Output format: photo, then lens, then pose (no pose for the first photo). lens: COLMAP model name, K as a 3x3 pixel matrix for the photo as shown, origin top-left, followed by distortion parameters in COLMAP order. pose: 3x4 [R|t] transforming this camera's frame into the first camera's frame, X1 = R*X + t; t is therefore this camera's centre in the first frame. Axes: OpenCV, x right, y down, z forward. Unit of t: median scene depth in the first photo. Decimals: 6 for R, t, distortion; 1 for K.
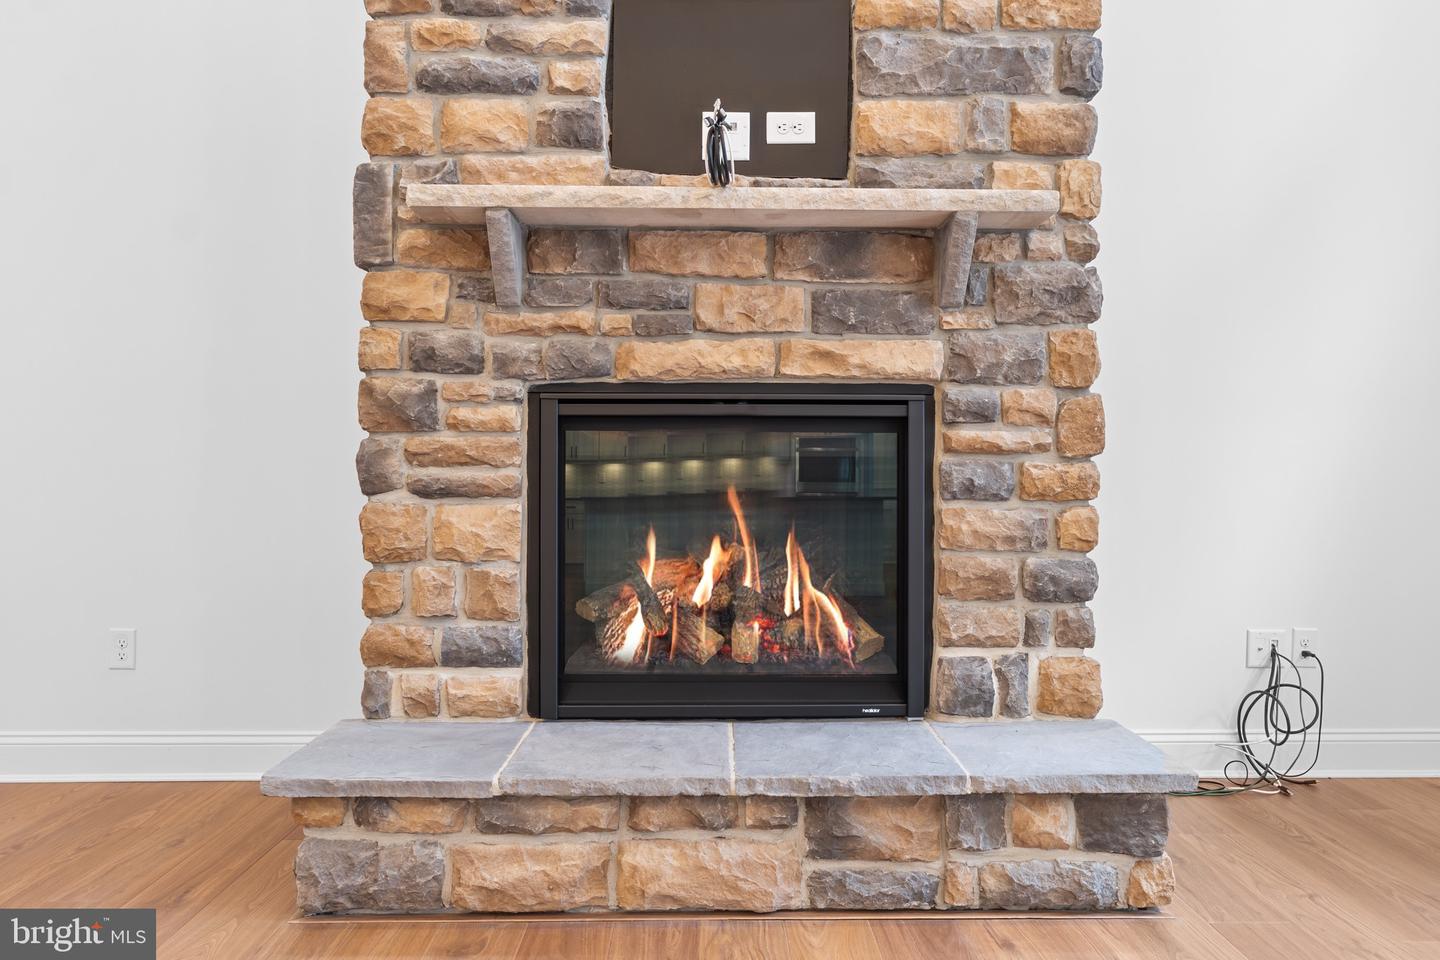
lens RADIAL K [[997.8, 0, 719.8], [0, 997.8, 483.3], [0, 0, 1]] dist [-0.006664, -0.003480]
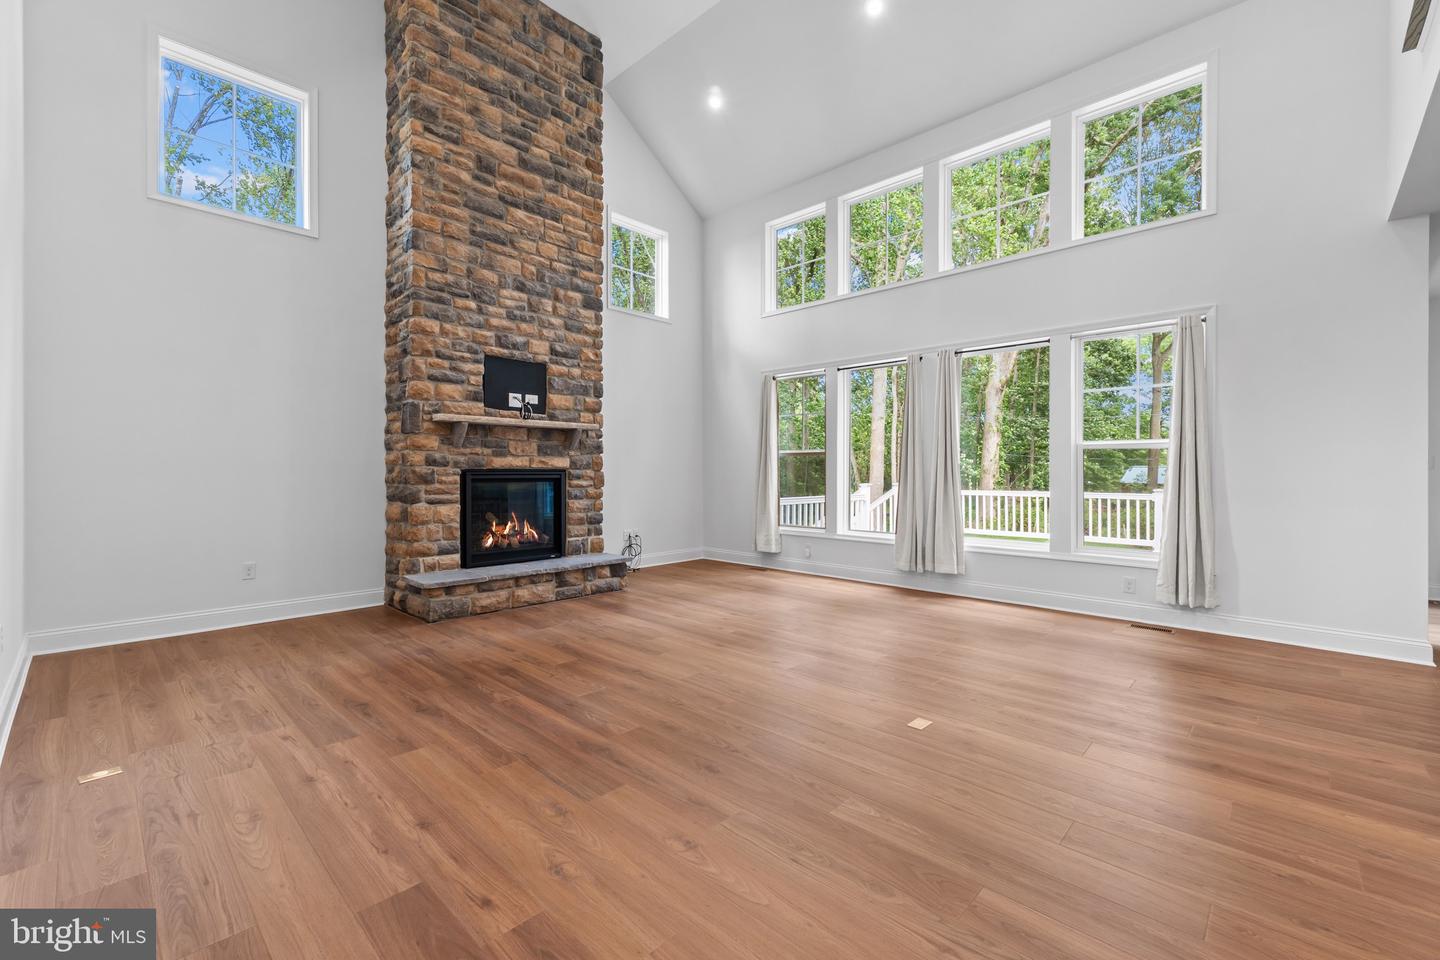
lens RADIAL K [[607.7, 0, 719.2], [0, 607.7, 476.4], [0, 0, 1]] dist [0.004689, 0.000010]
pose [[0.704195, -0.007789, 0.709964, -1.044858], [0.007452, 0.999966, 0.003579, -0.076979], [-0.709968, 0.002771, 0.704229, -1.077019]]
